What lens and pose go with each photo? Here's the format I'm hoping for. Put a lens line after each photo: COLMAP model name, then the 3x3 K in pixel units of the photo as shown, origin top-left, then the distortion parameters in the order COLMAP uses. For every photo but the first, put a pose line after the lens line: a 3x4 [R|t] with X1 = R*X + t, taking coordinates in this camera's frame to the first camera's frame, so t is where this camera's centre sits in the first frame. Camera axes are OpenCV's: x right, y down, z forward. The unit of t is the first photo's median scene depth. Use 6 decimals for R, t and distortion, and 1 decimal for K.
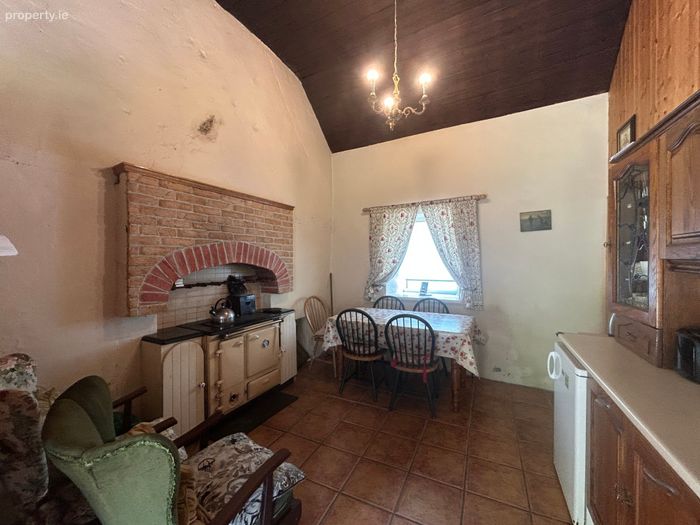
lens RADIAL K [[282.4, 0, 348.9], [0, 282.4, 261.5], [0, 0, 1]] dist [-0.001791, 0.000159]
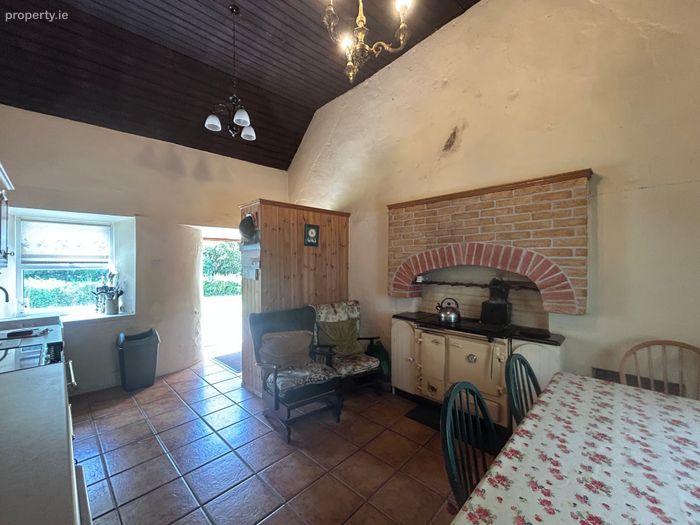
lens RADIAL K [[282.4, 0, 349.3], [0, 282.4, 262.7], [0, 0, 1]] dist [-0.001791, 0.000159]
pose [[-0.299974, 0.004798, -0.953935, 0.644817], [-0.000682, 0.999986, 0.005244, -0.007723], [0.953947, 0.002223, -0.299967, 0.912503]]
